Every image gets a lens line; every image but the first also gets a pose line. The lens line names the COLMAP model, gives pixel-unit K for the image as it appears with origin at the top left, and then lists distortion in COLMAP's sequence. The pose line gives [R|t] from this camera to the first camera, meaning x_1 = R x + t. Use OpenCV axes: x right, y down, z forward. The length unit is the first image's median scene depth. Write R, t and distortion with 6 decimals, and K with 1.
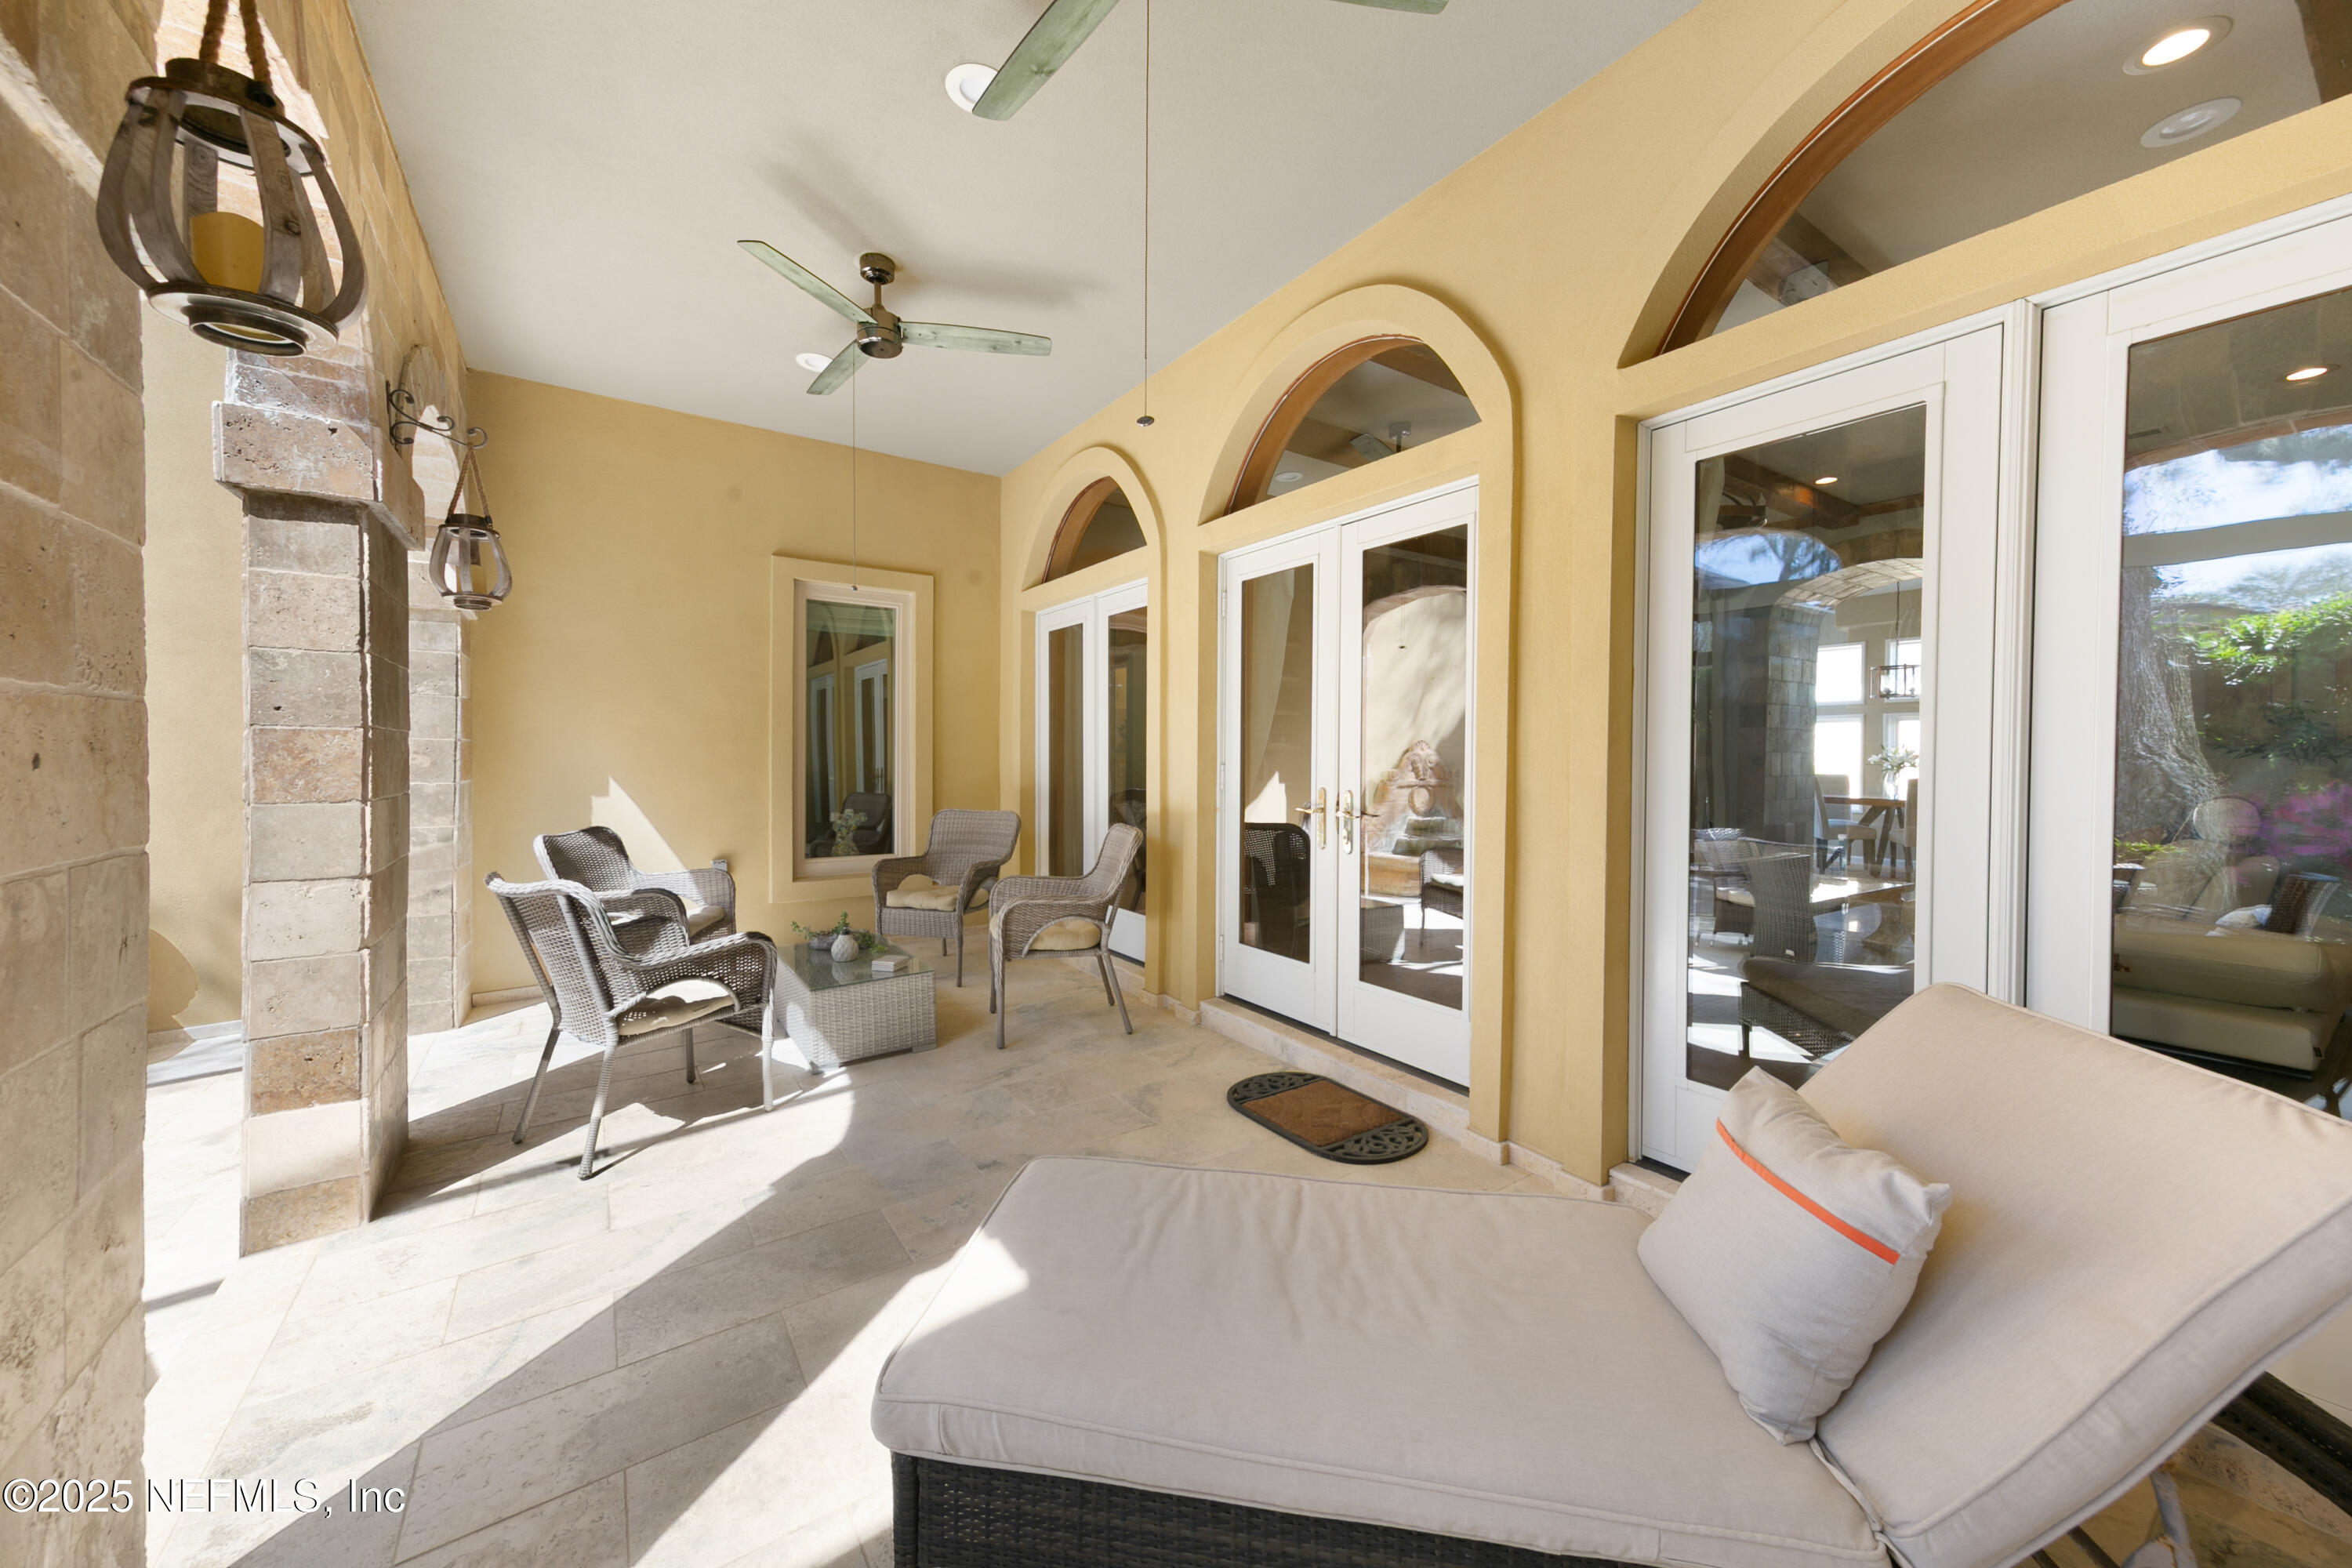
lens RADIAL K [[857.1, 0, 1175.4], [0, 857.1, 773.4], [0, 0, 1]] dist [0.010461, -0.000044]
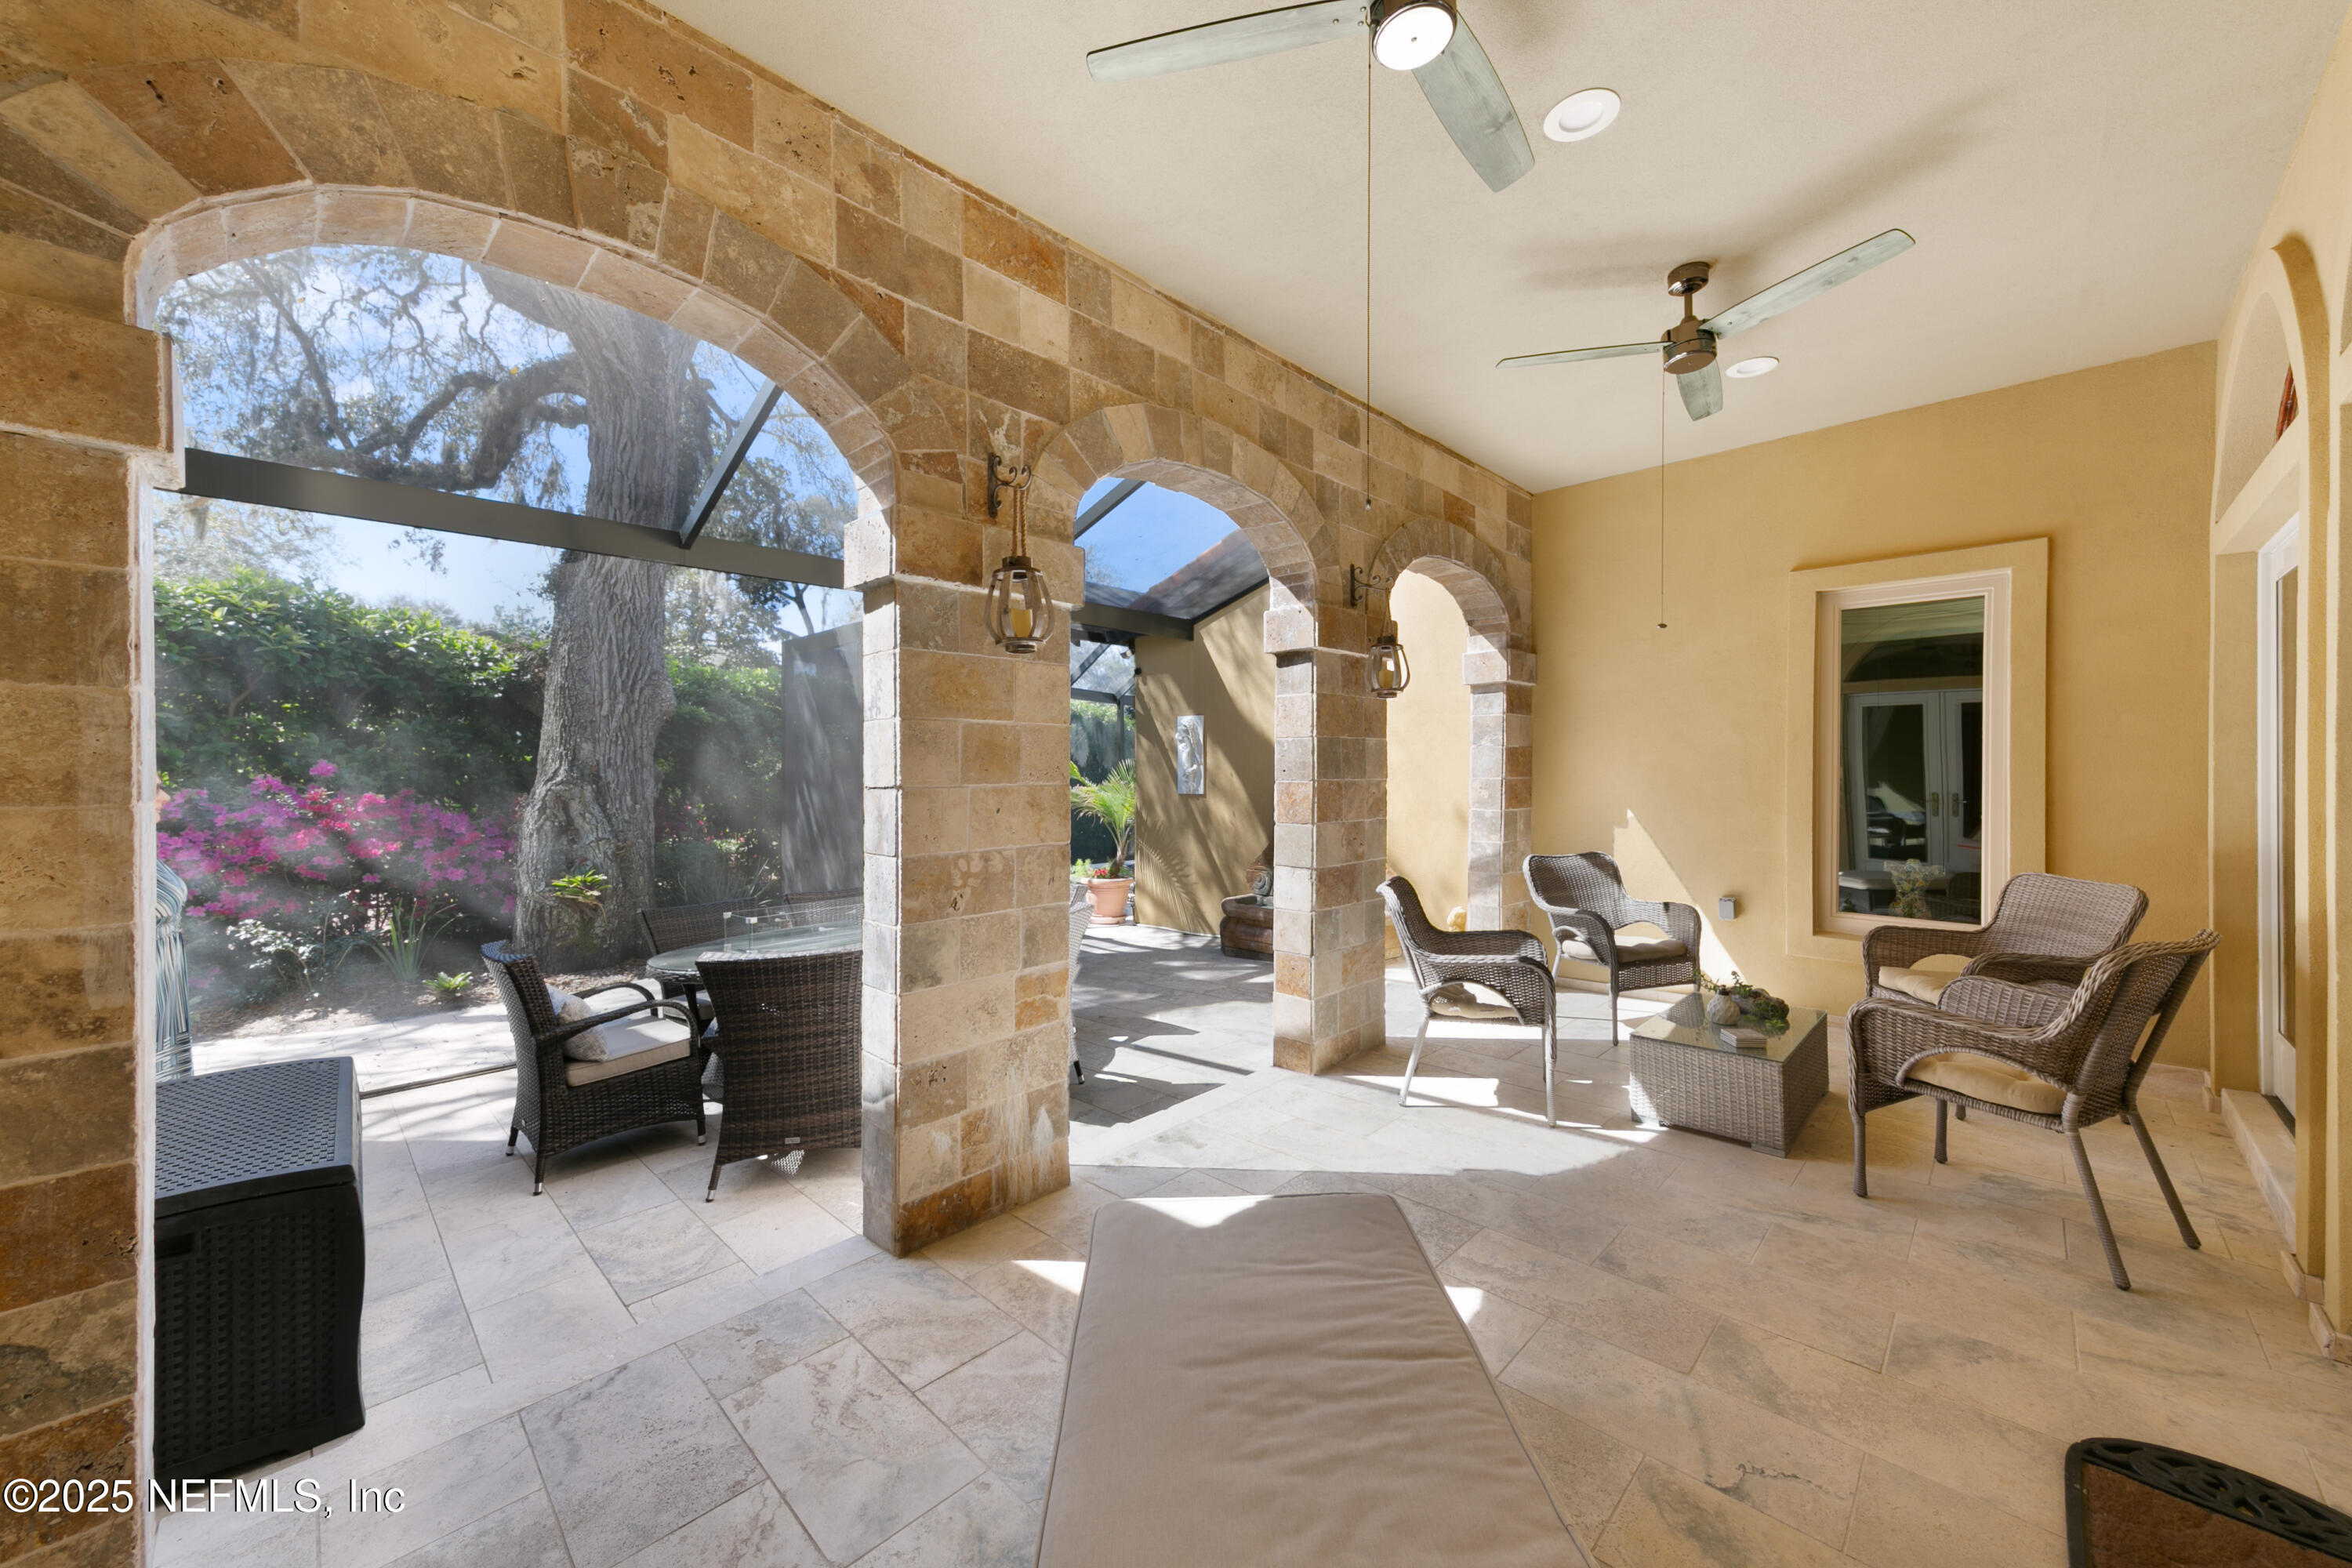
lens RADIAL K [[857.1, 0, 1175.4], [0, 857.1, 773.4], [0, 0, 1]] dist [0.010461, -0.000044]
pose [[0.198138, -0.002483, -0.980171, 0.390185], [-0.016386, 0.999849, -0.005845, -0.031736], [0.980037, 0.017219, 0.198068, 0.240073]]
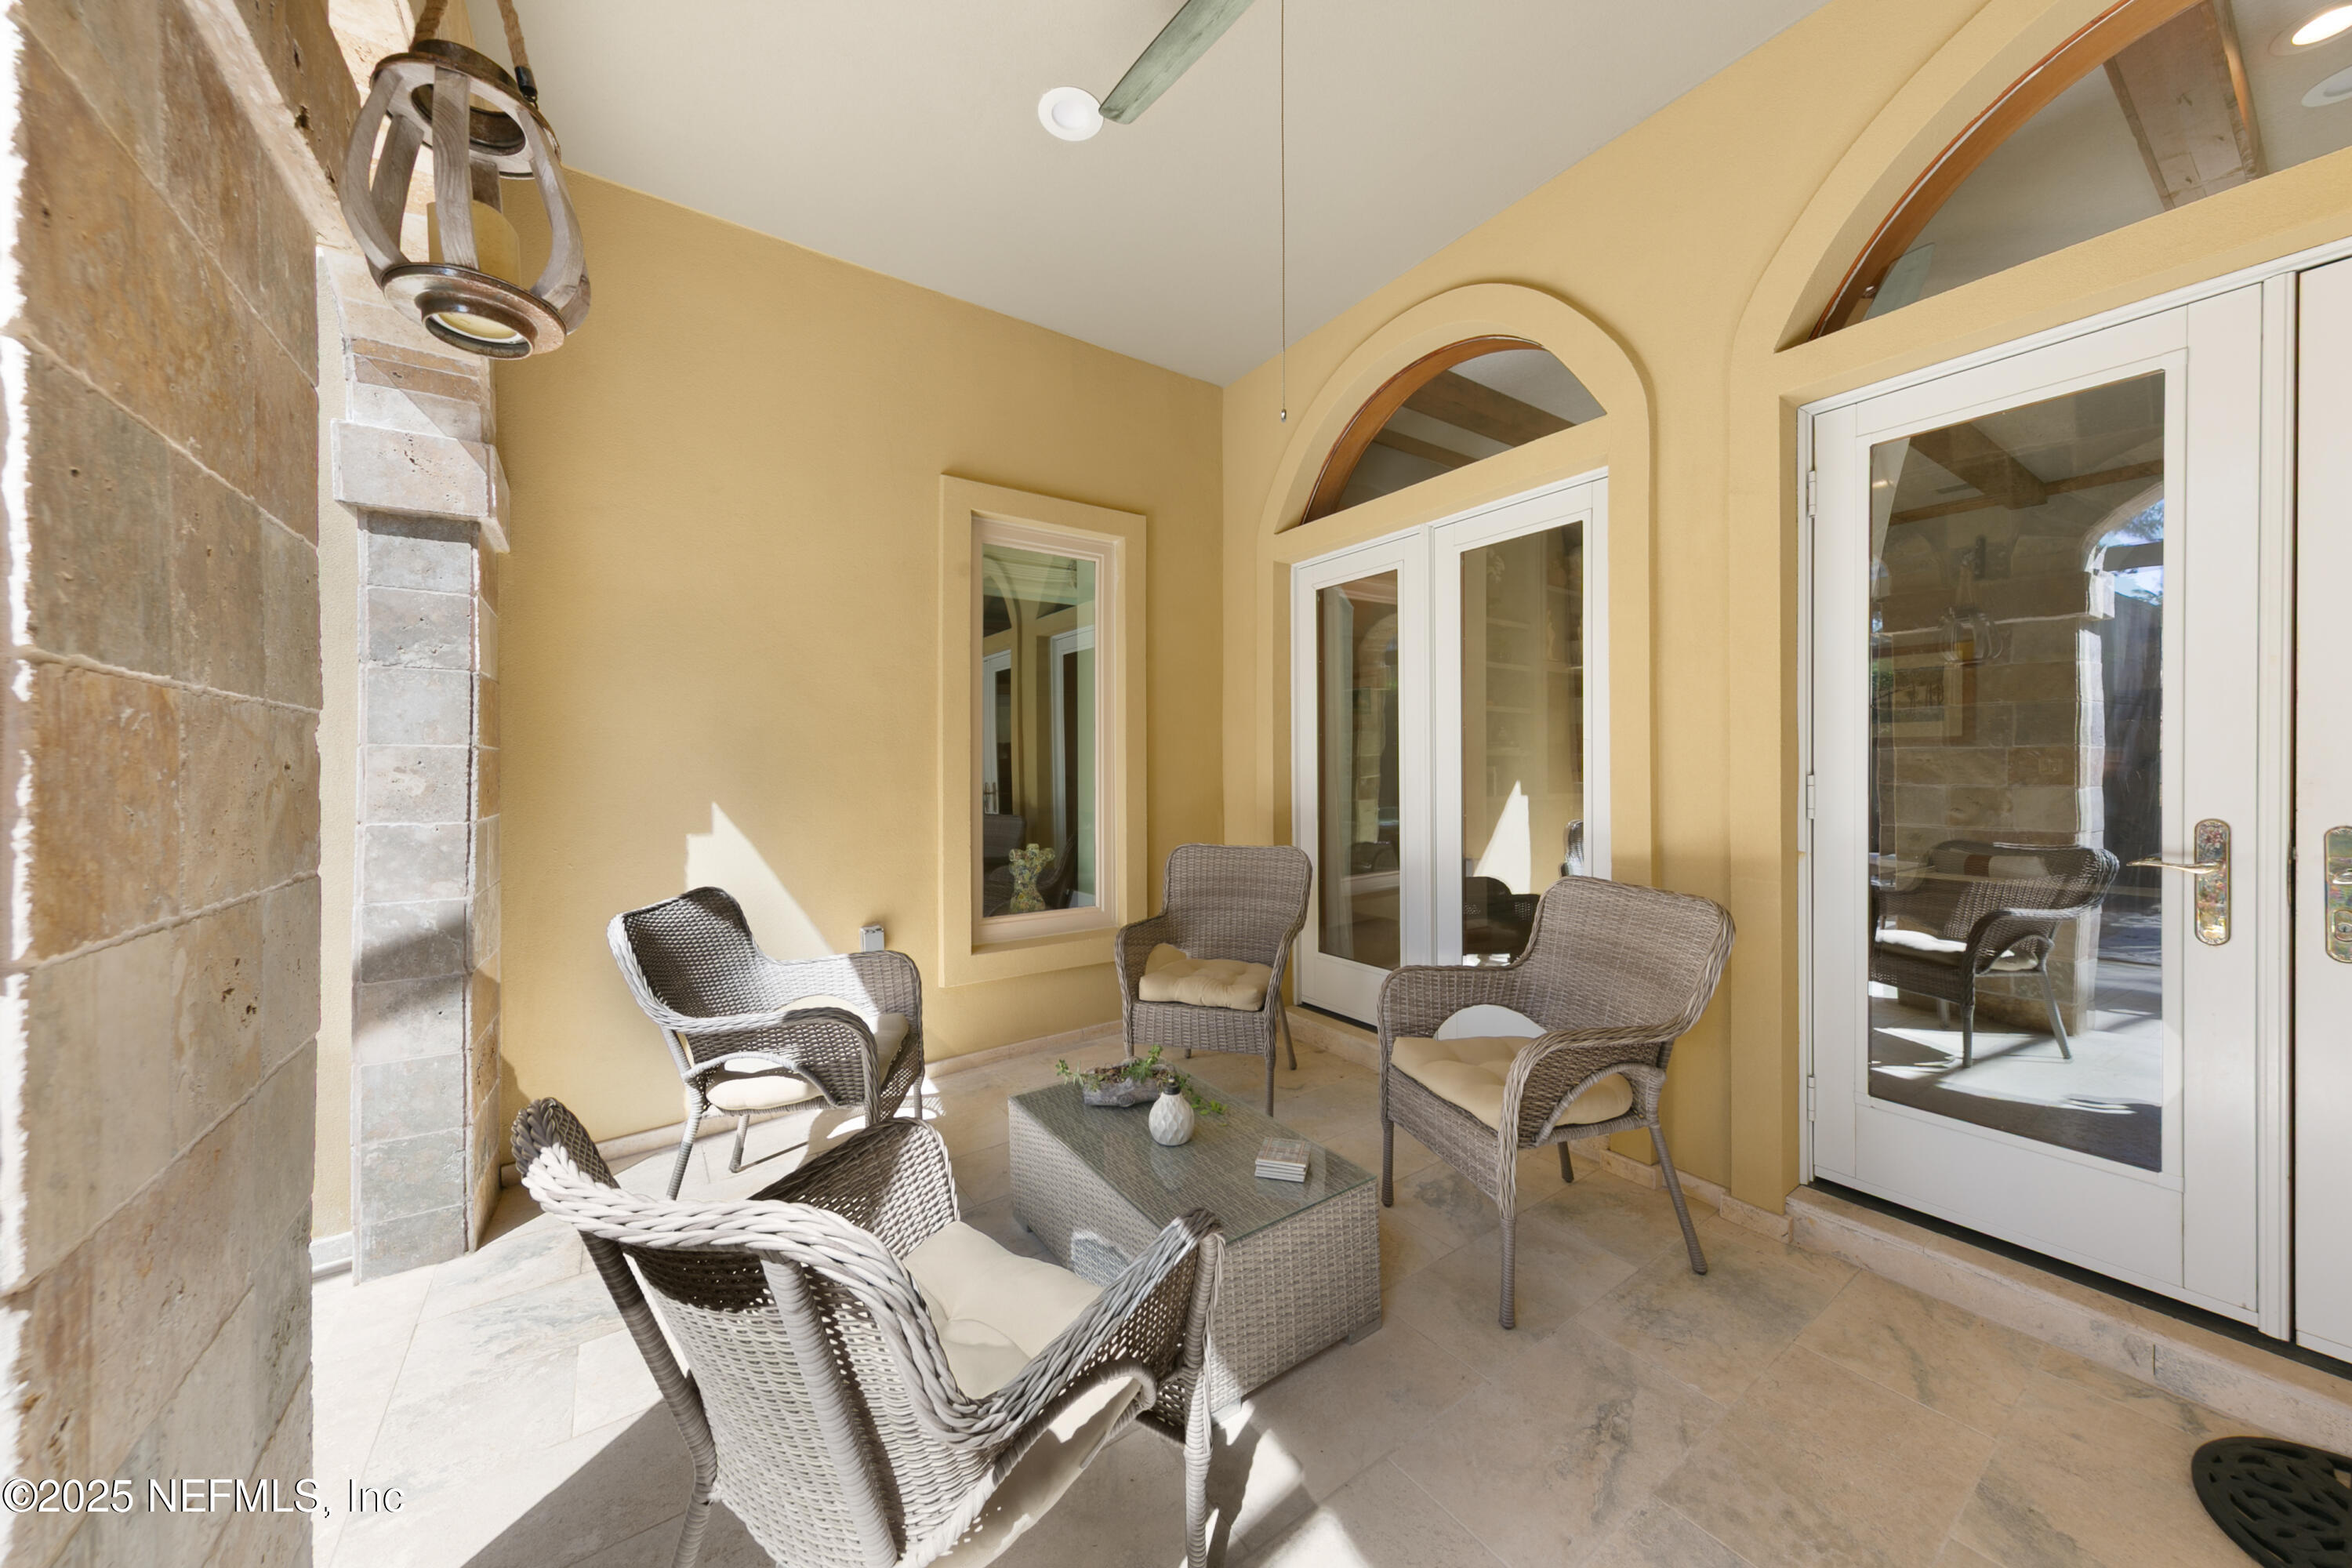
lens RADIAL K [[814.6, 0, 1180.2], [0, 814.6, 774.1], [0, 0, 1]] dist [0.002164, -0.000003]
pose [[0.999949, -0.010079, 0.000652, -0.370570], [0.010086, 0.999875, -0.012204, -0.009388], [-0.000529, 0.012210, 0.999925, 0.467781]]
